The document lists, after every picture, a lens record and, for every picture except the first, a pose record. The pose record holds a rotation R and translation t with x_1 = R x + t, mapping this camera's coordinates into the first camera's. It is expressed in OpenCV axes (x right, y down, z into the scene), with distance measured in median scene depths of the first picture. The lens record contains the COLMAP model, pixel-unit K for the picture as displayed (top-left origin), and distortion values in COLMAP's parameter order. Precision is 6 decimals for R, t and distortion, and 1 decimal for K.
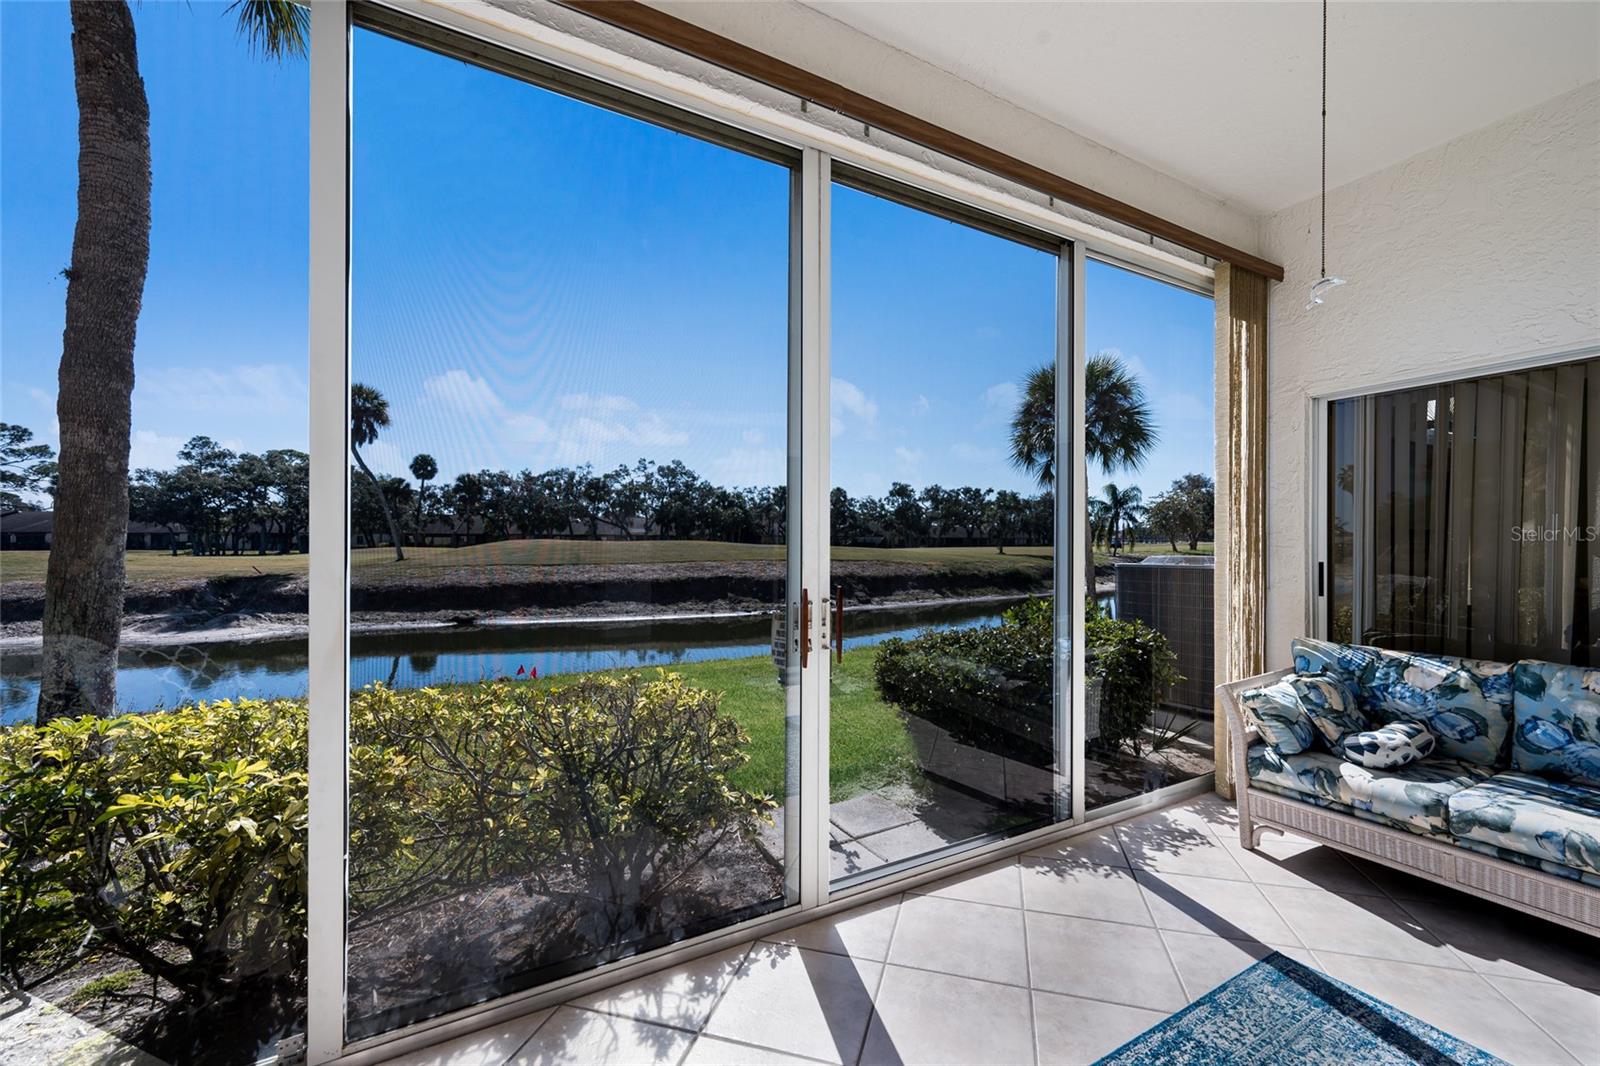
lens RADIAL K [[629.5, 0, 810.4], [0, 629.5, 541.1], [0, 0, 1]] dist [0.003598, -0.000254]
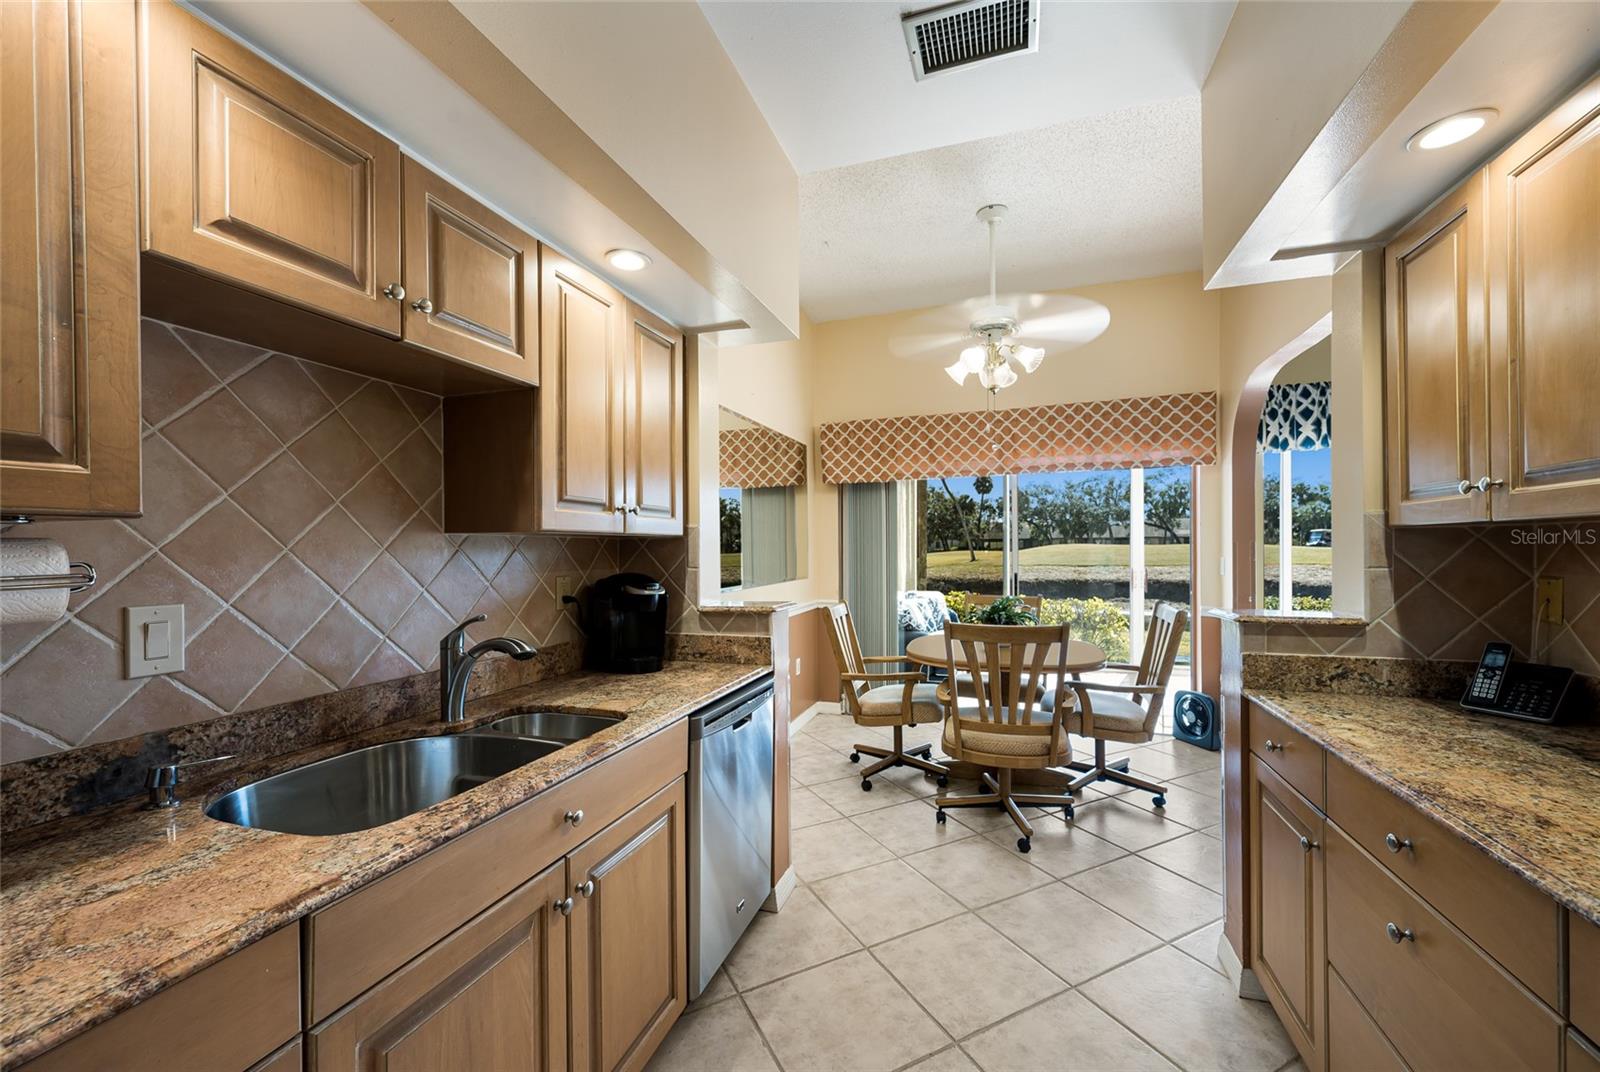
lens RADIAL K [[629.5, 0, 808.0], [0, 629.5, 551.6], [0, 0, 1]] dist [0.003598, -0.000254]
pose [[0.684180, -0.001824, -0.729311, 0.069741], [0.010832, 0.999912, 0.007661, -0.002885], [0.729233, -0.013141, 0.684140, -0.139305]]
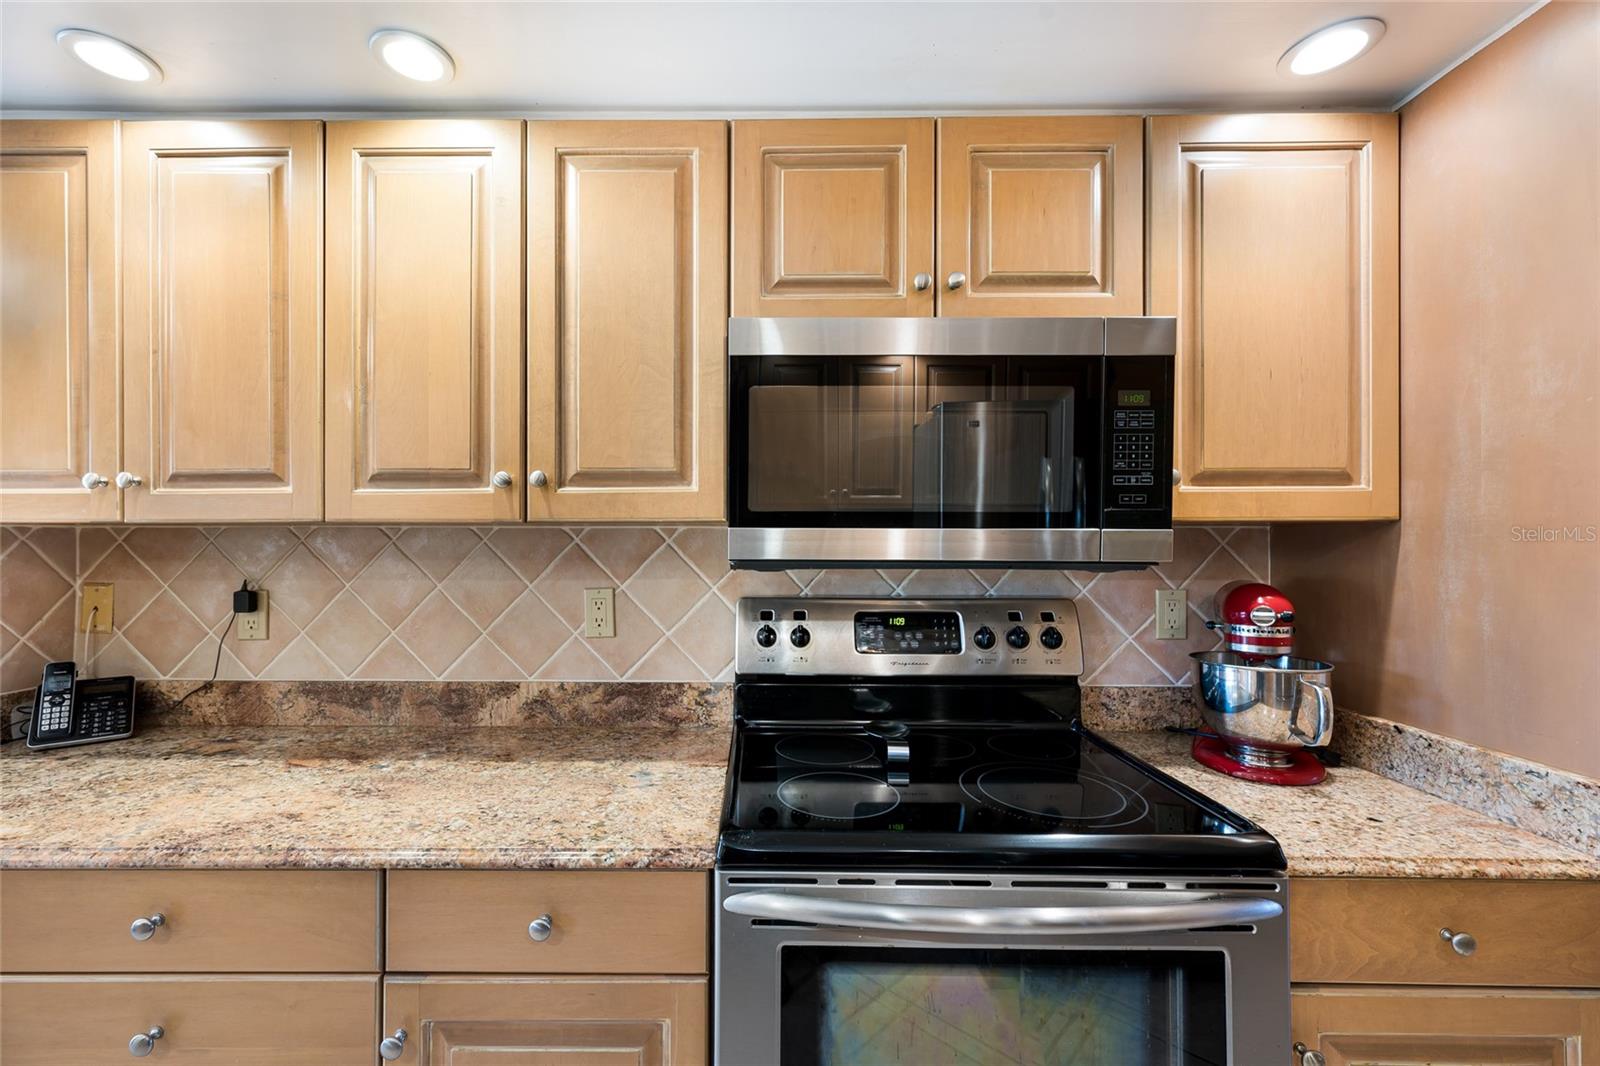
lens RADIAL K [[629.5, 0, 794.9], [0, 629.5, 547.1], [0, 0, 1]] dist [0.003598, -0.000254]
pose [[0.481252, 0.002068, 0.876580, 0.058847], [-0.002392, 0.999997, -0.001046, -0.002717], [-0.876579, -0.001594, 0.481255, -0.131767]]
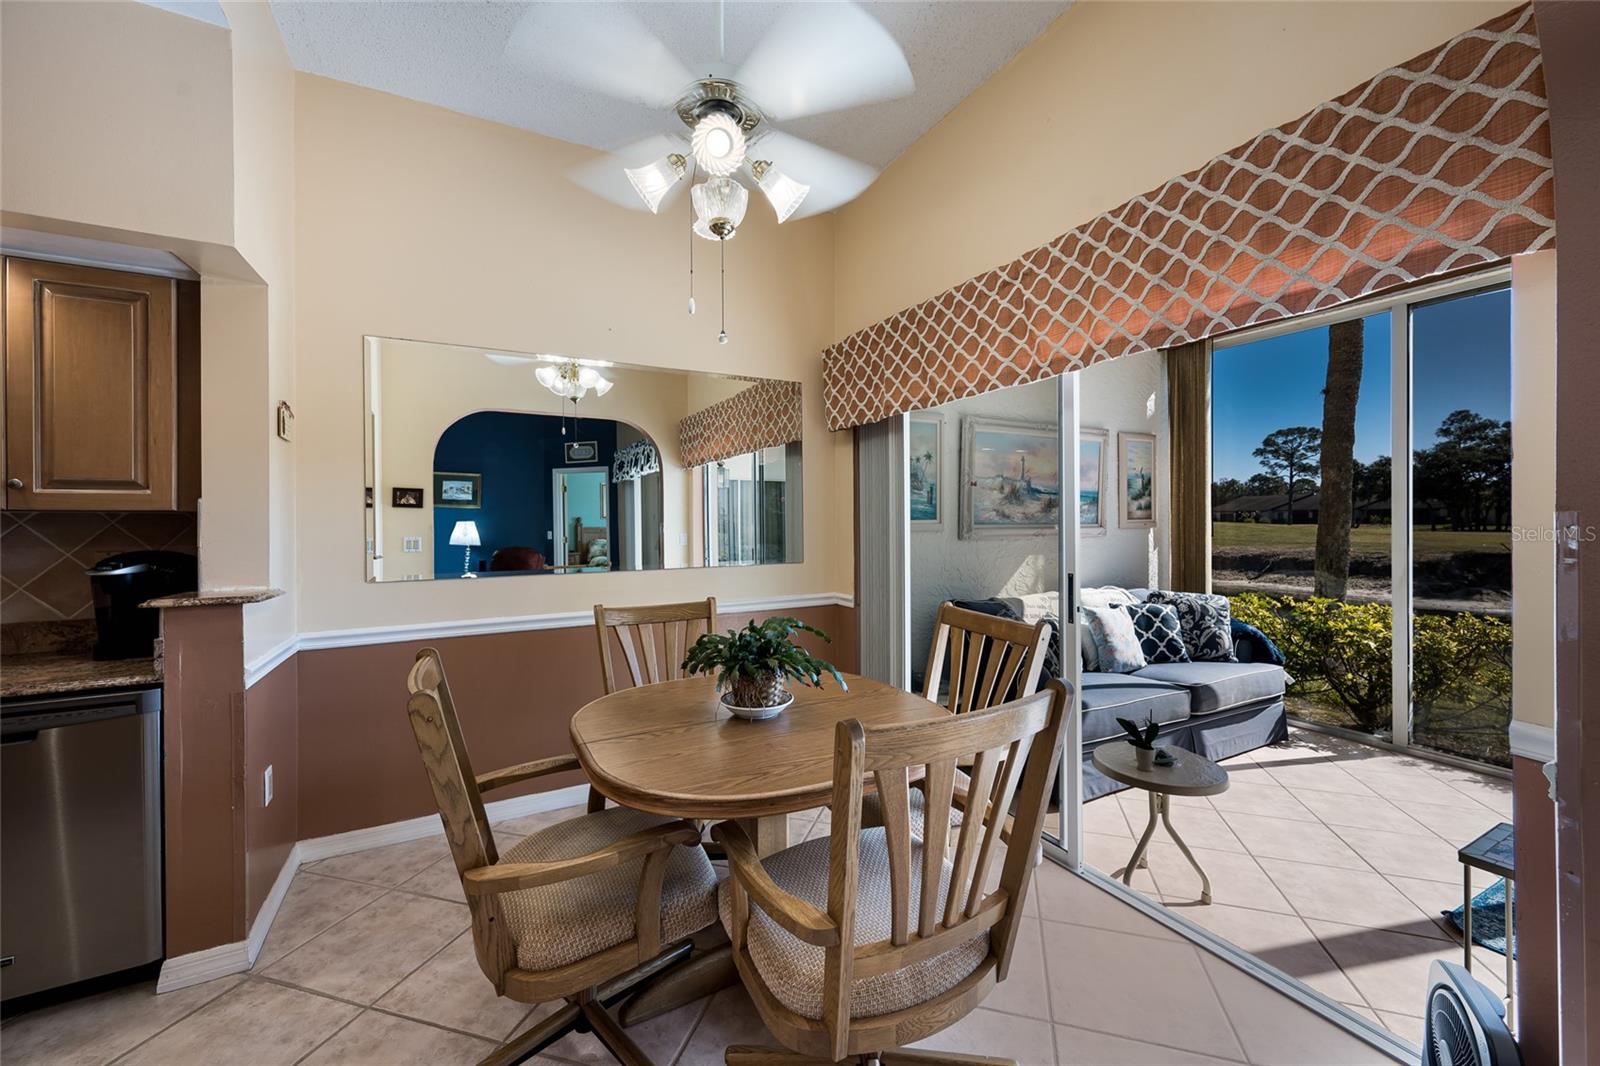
lens RADIAL K [[629.5, 0, 806.8], [0, 629.5, 521.6], [0, 0, 1]] dist [0.003598, -0.000254]
pose [[-0.003887, 0.002040, -0.999990, 0.070547], [0.007866, 0.999967, 0.002009, -0.002860], [0.999962, -0.007858, -0.003903, -0.053675]]
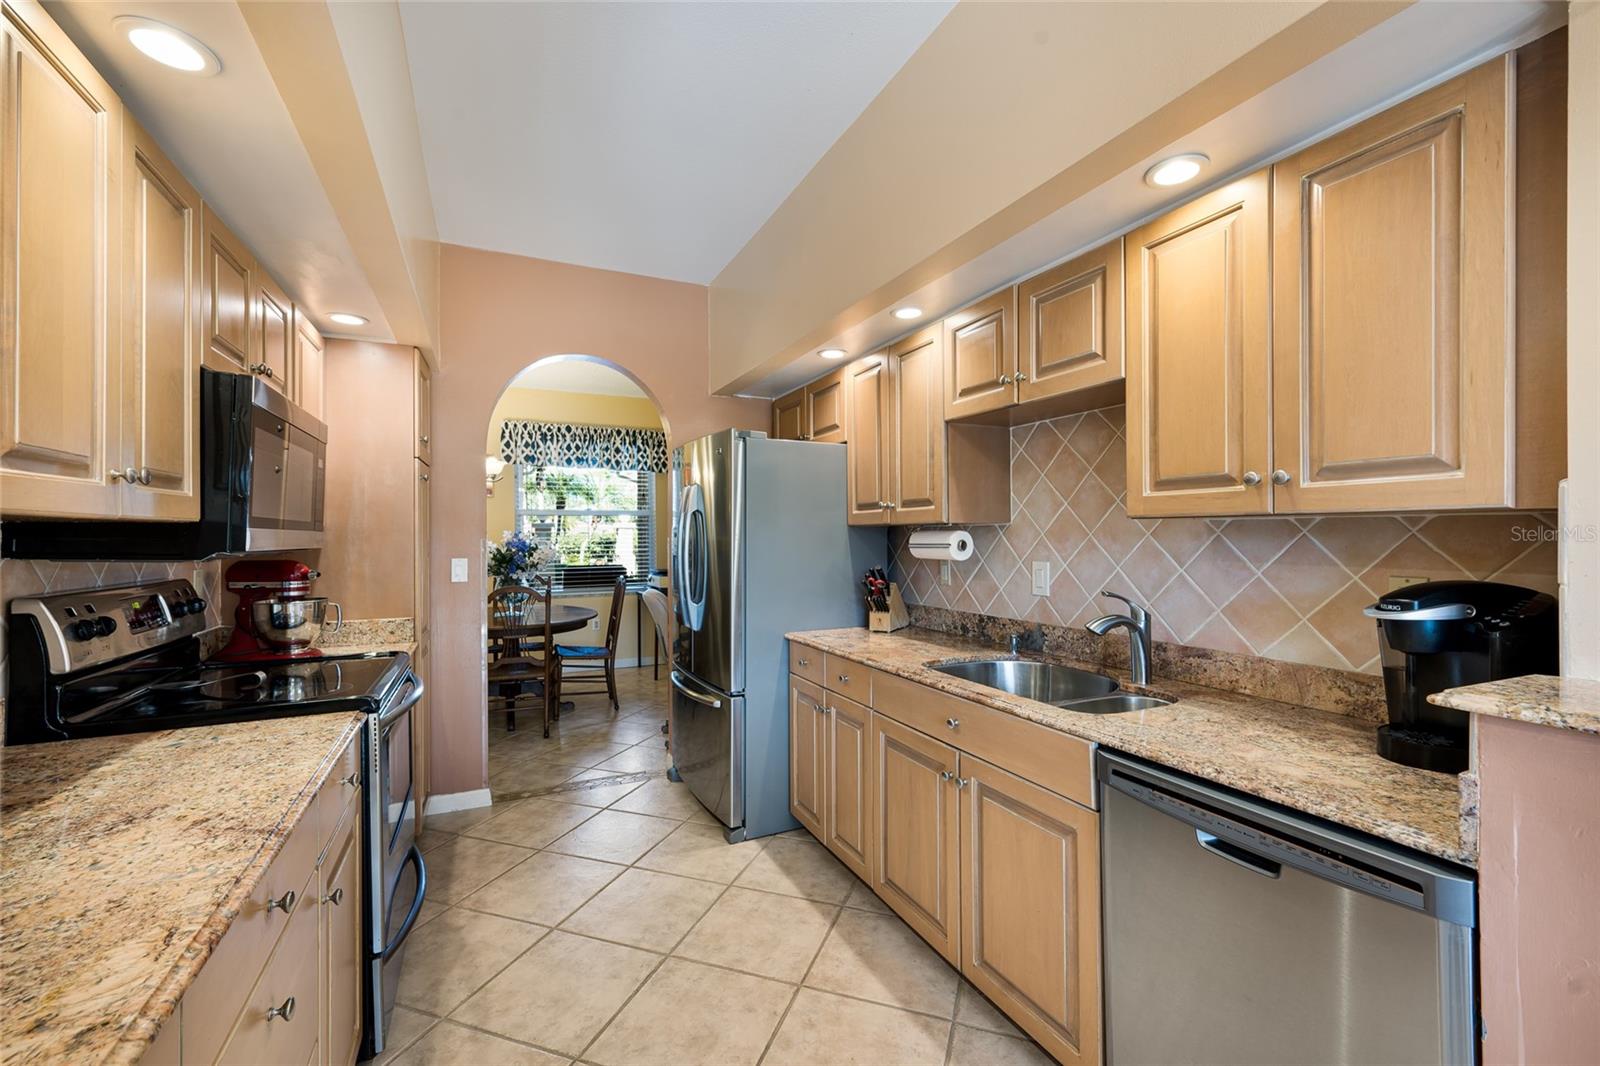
lens RADIAL K [[665.0, 0, 808.1], [0, 665.0, 531.3], [0, 0, 1]] dist [0.004149, 0.000736]
pose [[-0.998790, 0.003887, 0.049015, 0.046335], [0.003575, 0.999973, -0.006466, -0.003018], [-0.049039, -0.006283, -0.998777, -0.076862]]
